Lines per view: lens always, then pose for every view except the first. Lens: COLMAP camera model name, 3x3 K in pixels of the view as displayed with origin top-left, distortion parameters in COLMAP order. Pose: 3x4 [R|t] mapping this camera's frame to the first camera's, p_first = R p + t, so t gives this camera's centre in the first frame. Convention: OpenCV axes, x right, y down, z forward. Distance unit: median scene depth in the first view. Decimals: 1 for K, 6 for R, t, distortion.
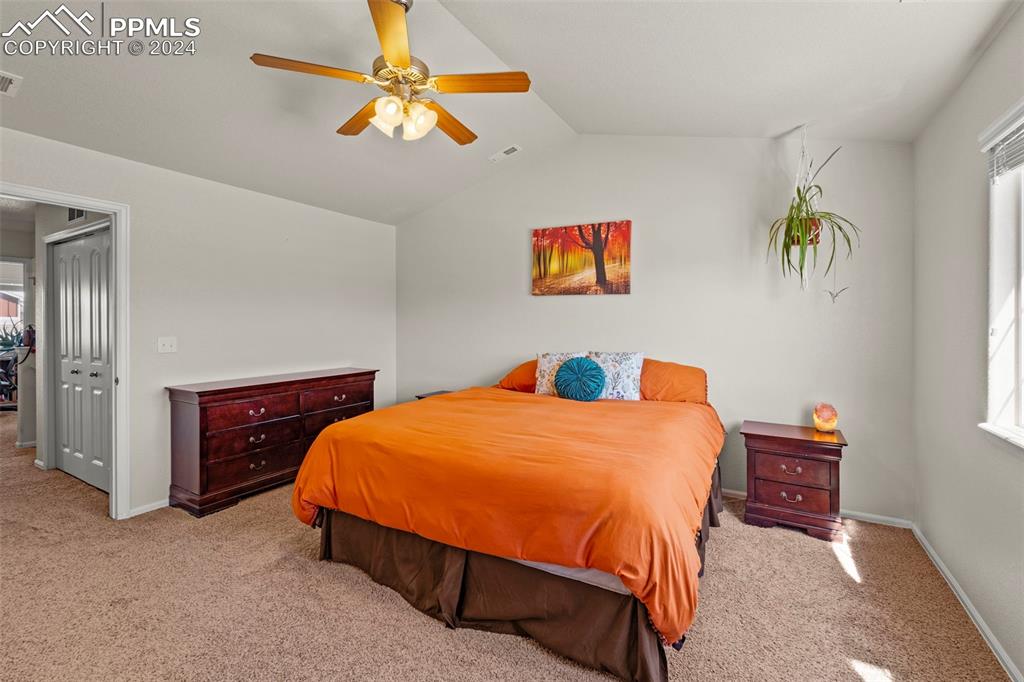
lens RADIAL K [[428.2, 0, 513.7], [0, 428.2, 326.5], [0, 0, 1]] dist [0.000511, -0.000053]
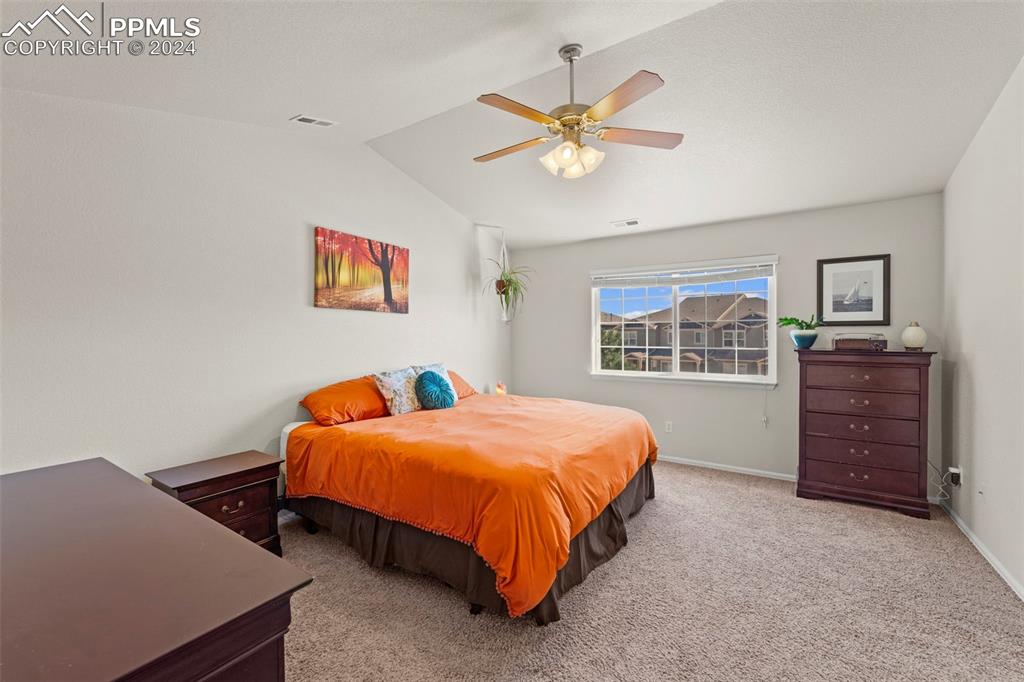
lens RADIAL K [[428.0, 0, 512.0], [0, 428.0, 341.0], [0, 0, 1]] dist [-0.001093, -0.000118]
pose [[0.045350, -0.015094, 0.998857, -0.815296], [0.014674, 0.999788, 0.014442, -0.015585], [-0.998863, 0.014003, 0.045562, 0.645200]]
